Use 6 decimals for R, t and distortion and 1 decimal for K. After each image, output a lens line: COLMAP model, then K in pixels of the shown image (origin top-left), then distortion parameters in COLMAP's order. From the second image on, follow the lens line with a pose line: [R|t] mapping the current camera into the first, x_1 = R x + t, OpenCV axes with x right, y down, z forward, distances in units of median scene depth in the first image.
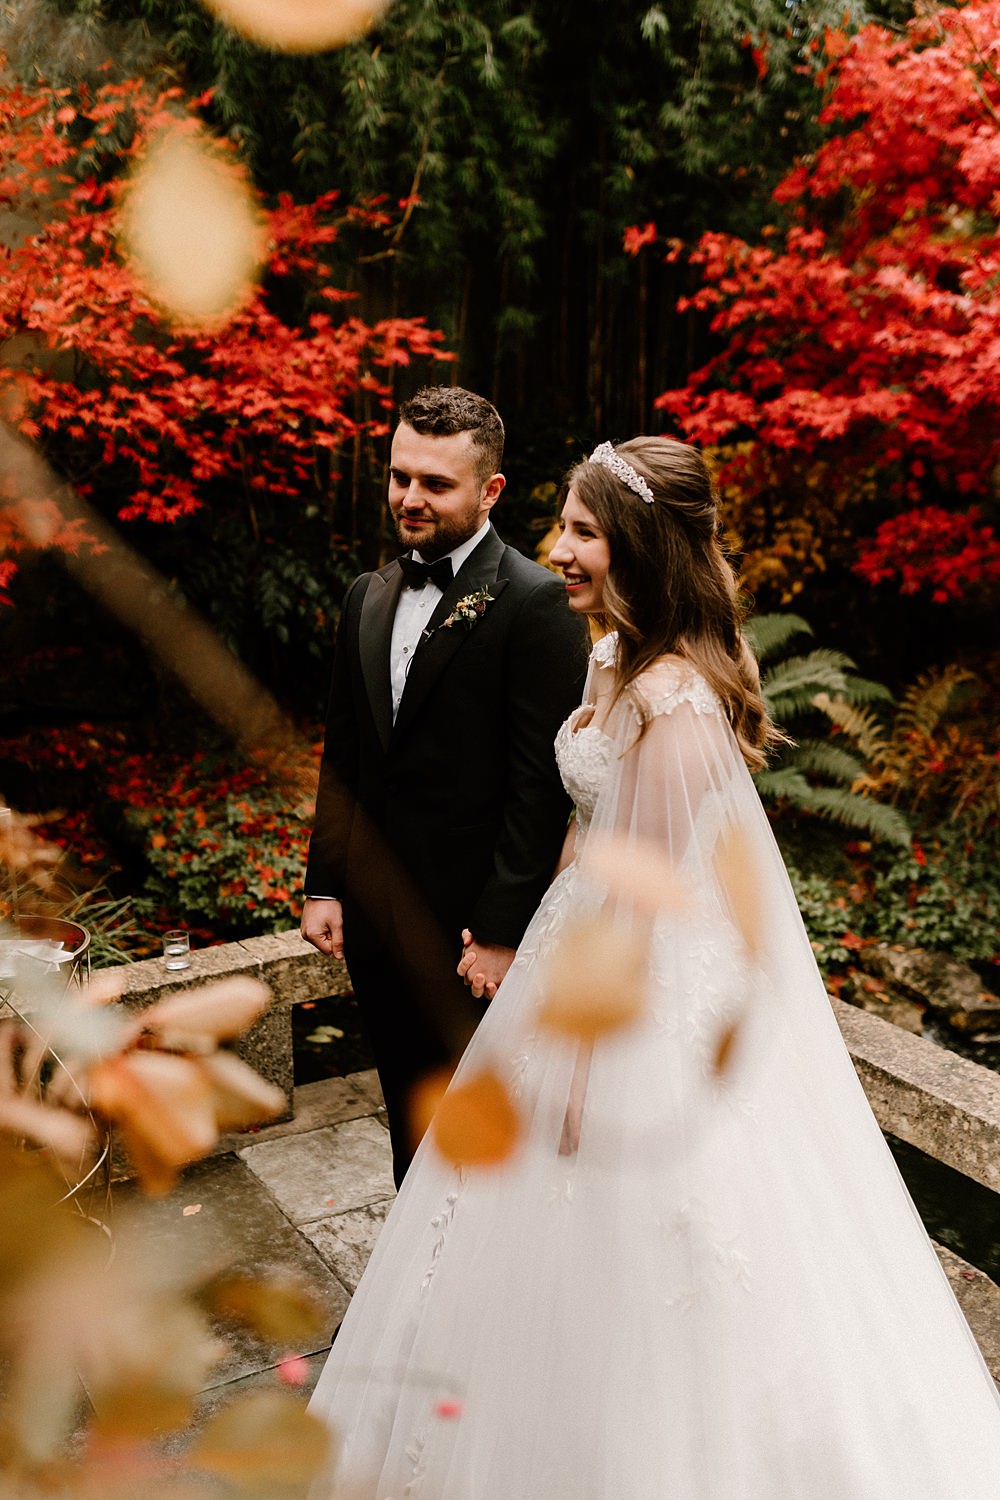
lens RADIAL K [[1445.0, 0, 492.0], [0, 1445.0, 741.9], [0, 0, 1]] dist [-0.001796, 0.010933]
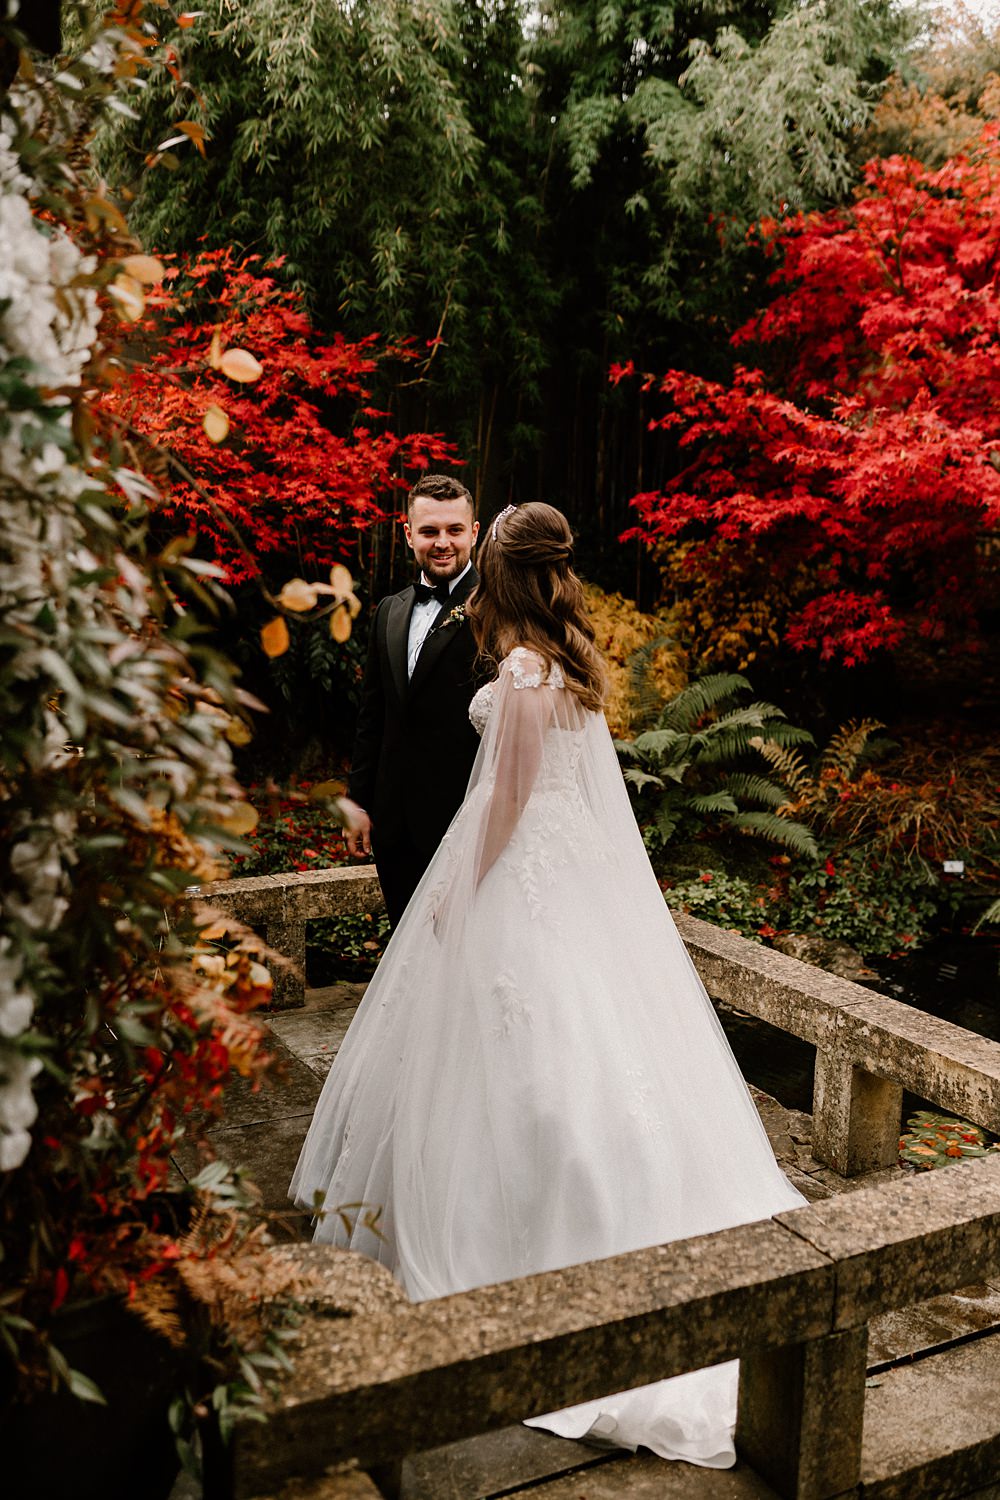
lens RADIAL K [[1469.8, 0, 504.6], [0, 1469.8, 754.0], [0, 0, 1]] dist [0.004874, -0.007547]
pose [[0.998665, 0.027876, -0.043497, 0.072417], [-0.030795, 0.997214, -0.067938, 0.076570], [0.041482, 0.069187, 0.996741, -0.270844]]
